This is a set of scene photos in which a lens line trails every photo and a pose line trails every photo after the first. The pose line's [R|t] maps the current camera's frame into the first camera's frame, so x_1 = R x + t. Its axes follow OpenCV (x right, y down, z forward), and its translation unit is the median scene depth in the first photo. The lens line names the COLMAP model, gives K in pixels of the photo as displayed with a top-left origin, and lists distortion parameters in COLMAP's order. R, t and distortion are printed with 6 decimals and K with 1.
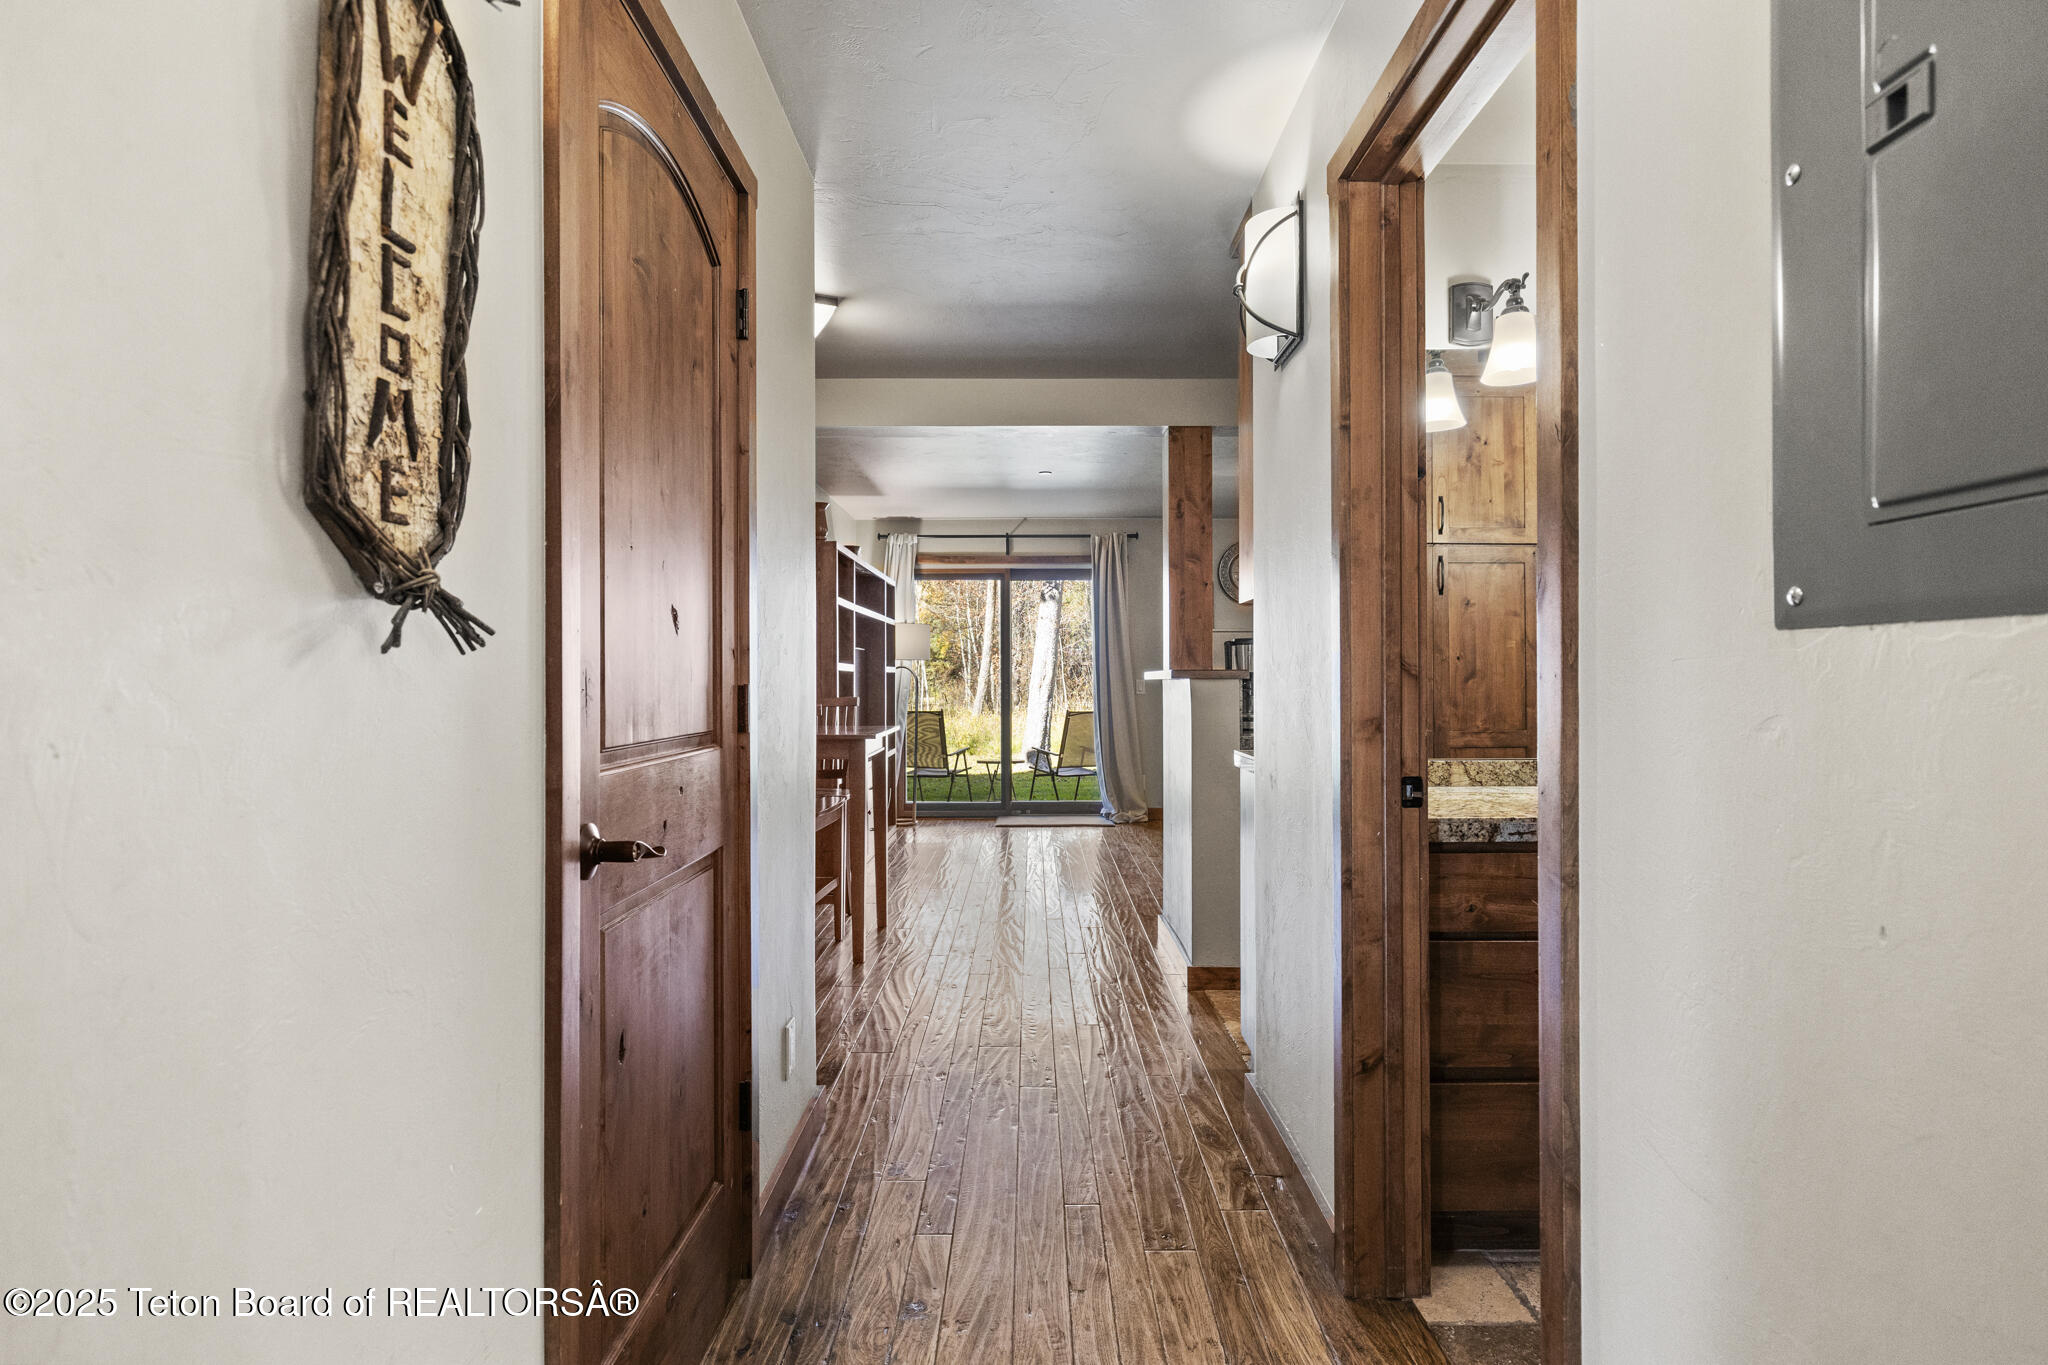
lens RADIAL K [[1184.7, 0, 1024.0], [0, 1184.7, 682.5], [0, 0, 1]] dist [-0.000053, -0.000007]
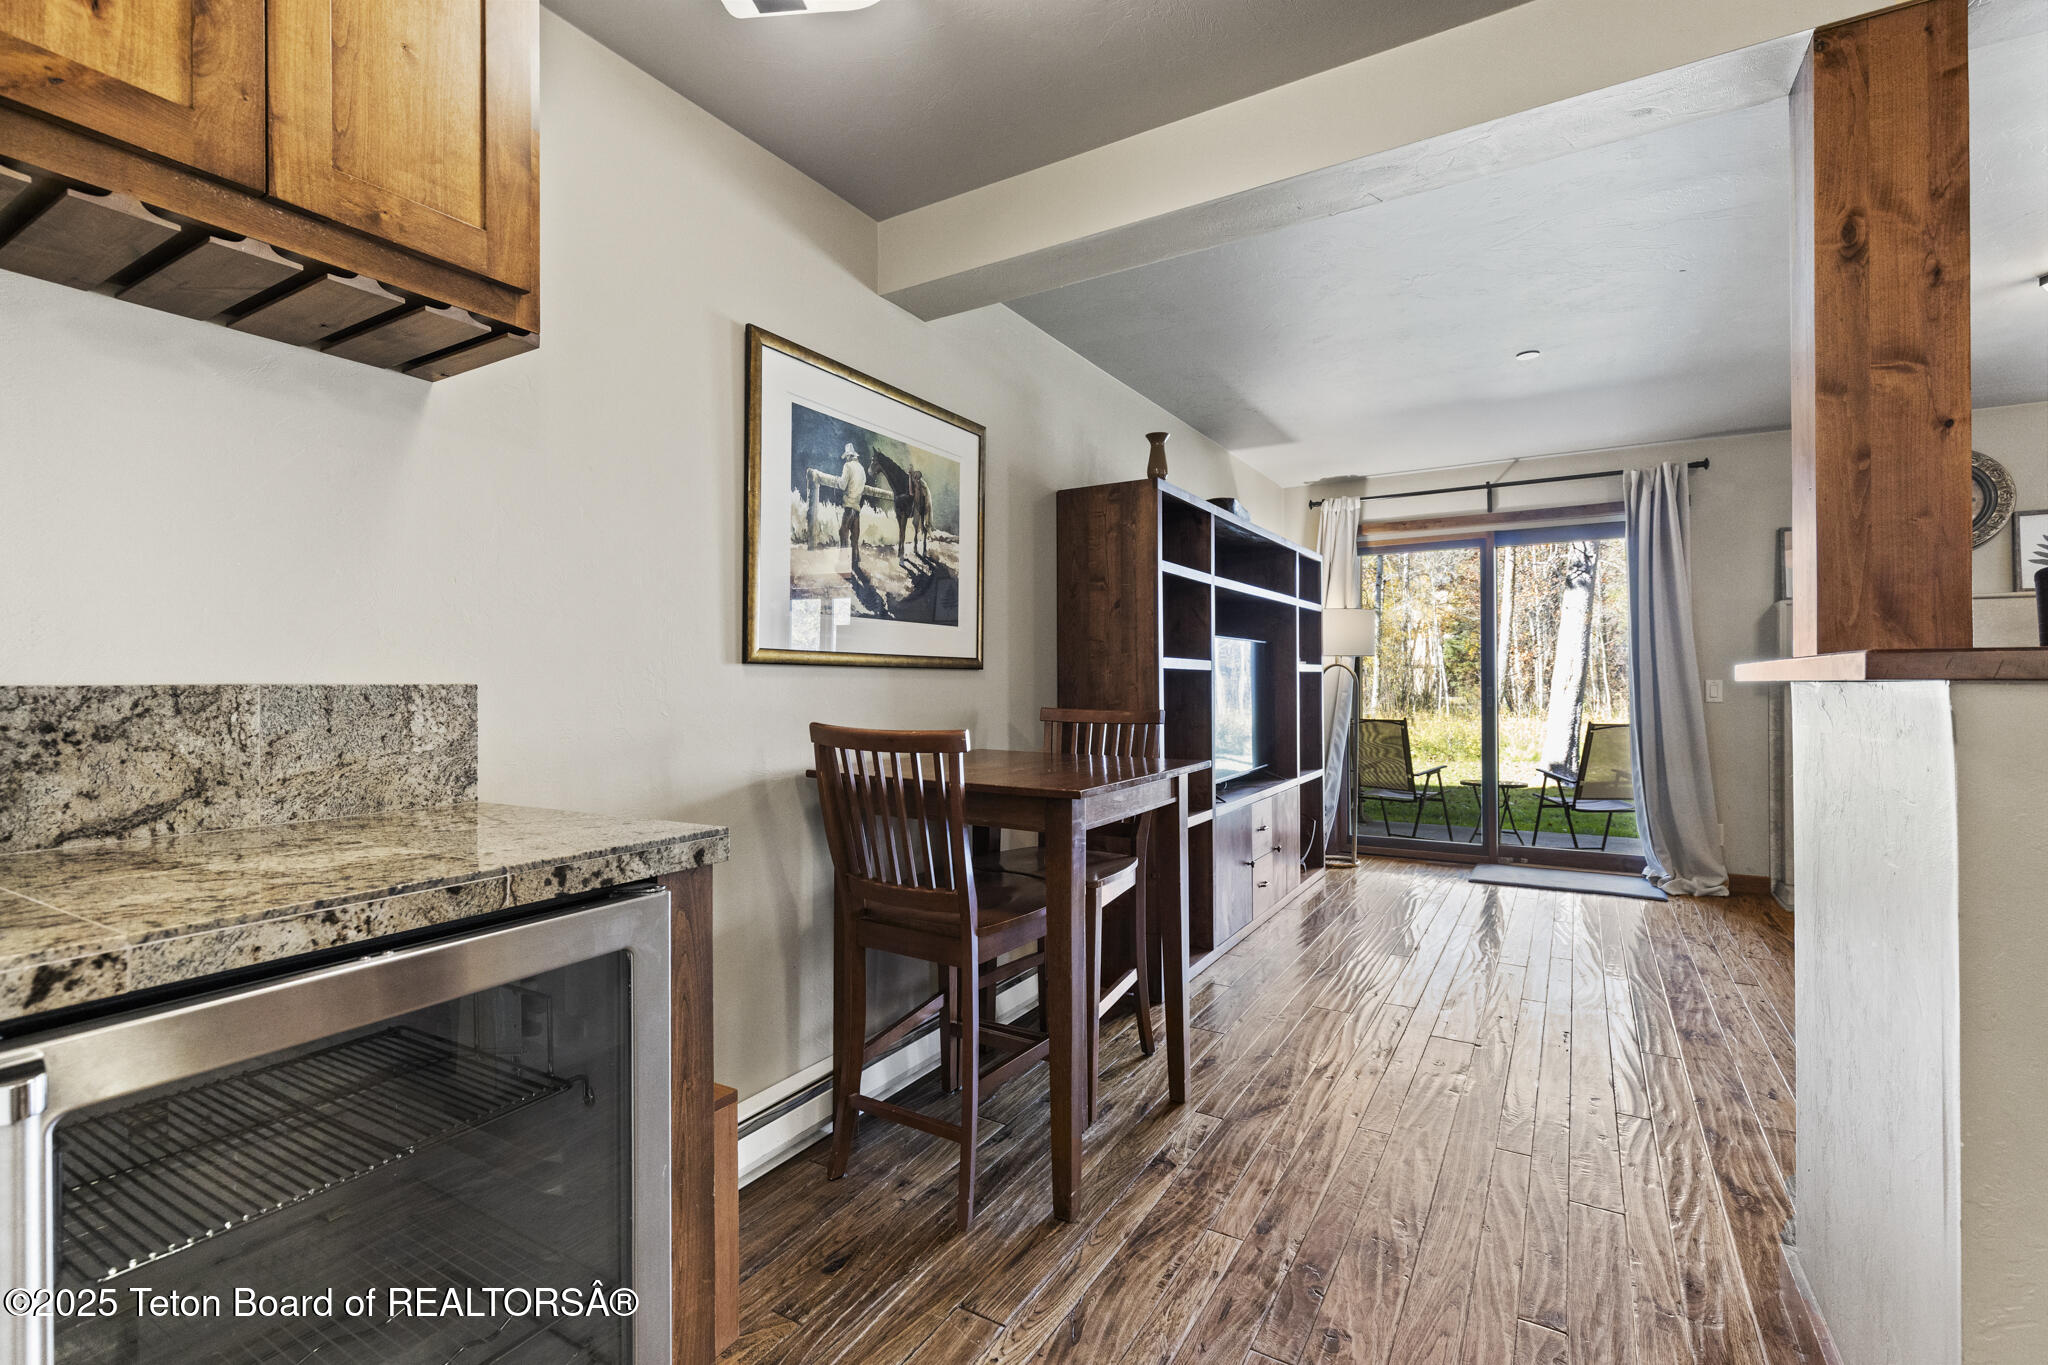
lens RADIAL K [[917.7, 0, 1027.4], [0, 917.7, 680.8], [0, 0, 1]] dist [0.005931, -0.000533]
pose [[0.858528, -0.003620, -0.512754, 0.032731], [0.003073, 0.999993, -0.001915, -0.002047], [0.512758, 0.000069, 0.858533, 0.360664]]
